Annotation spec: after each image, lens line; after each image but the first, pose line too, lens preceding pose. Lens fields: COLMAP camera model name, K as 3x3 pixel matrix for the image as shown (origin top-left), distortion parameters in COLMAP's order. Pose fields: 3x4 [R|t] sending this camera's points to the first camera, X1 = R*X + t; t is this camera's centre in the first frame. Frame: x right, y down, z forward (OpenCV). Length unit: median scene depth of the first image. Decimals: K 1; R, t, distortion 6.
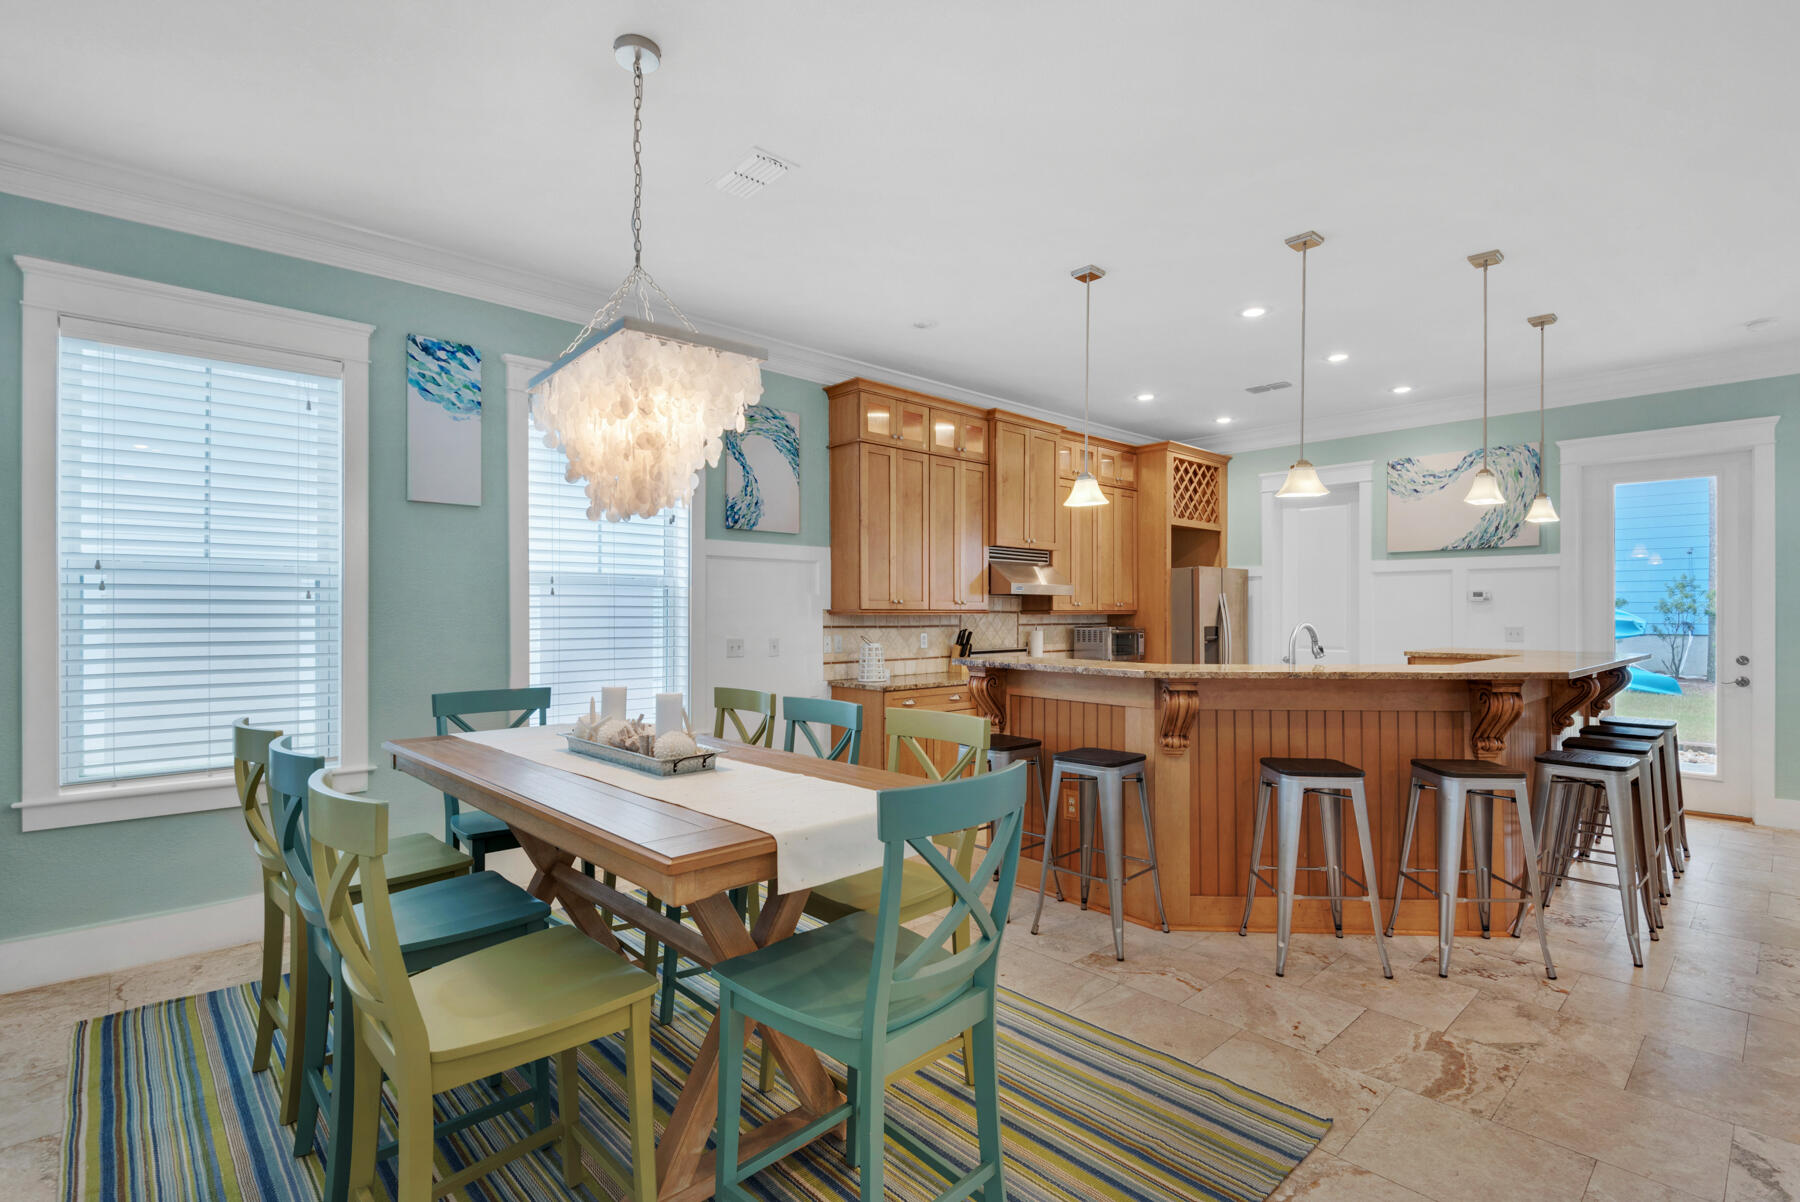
lens RADIAL K [[868.2, 0, 899.1], [0, 868.2, 609.6], [0, 0, 1]] dist [-0.005855, -0.008459]
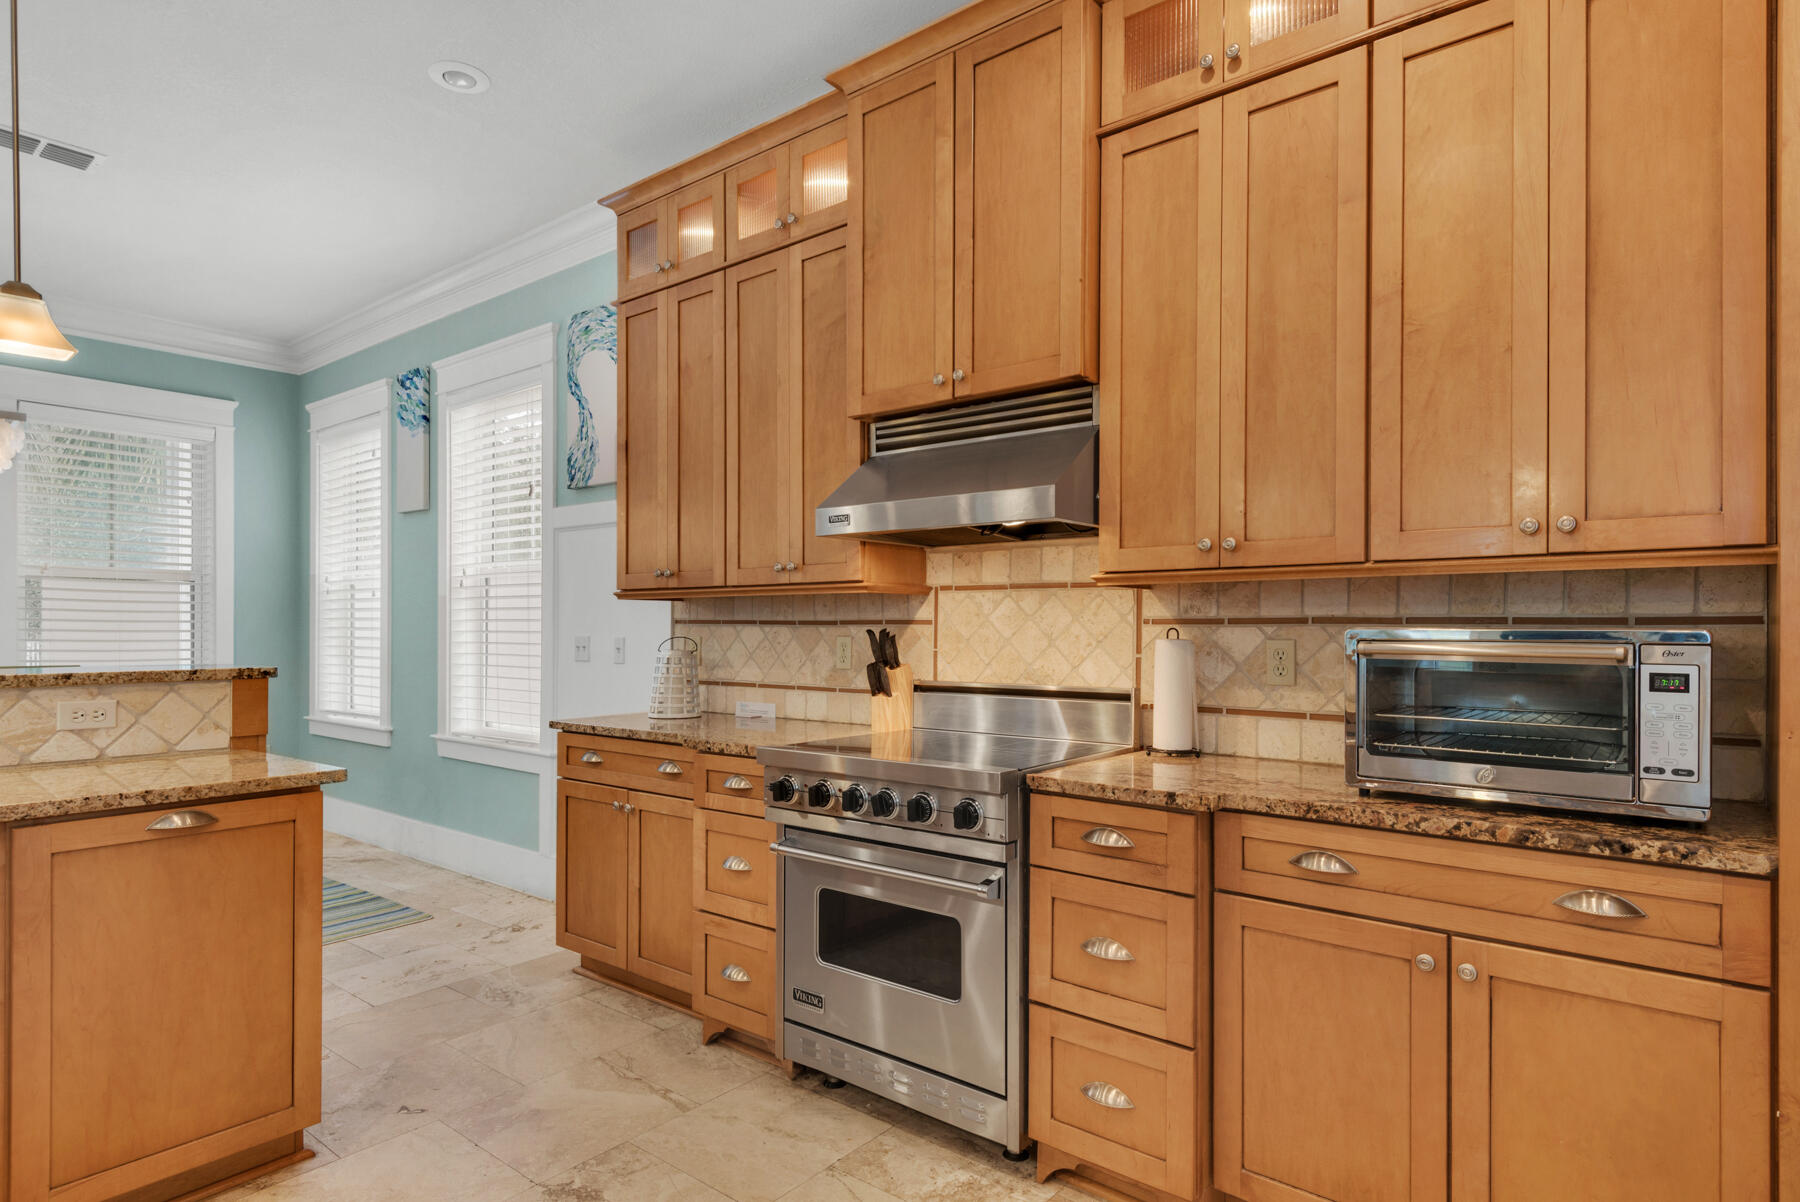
lens RADIAL K [[934.4, 0, 898.7], [0, 934.4, 612.0], [0, 0, 1]] dist [0.018499, -0.011942]
pose [[0.147689, -0.003086, -0.989029, 0.636486], [0.013182, 0.999912, -0.001151, 0.017238], [0.988946, -0.012867, 0.147716, 1.138925]]
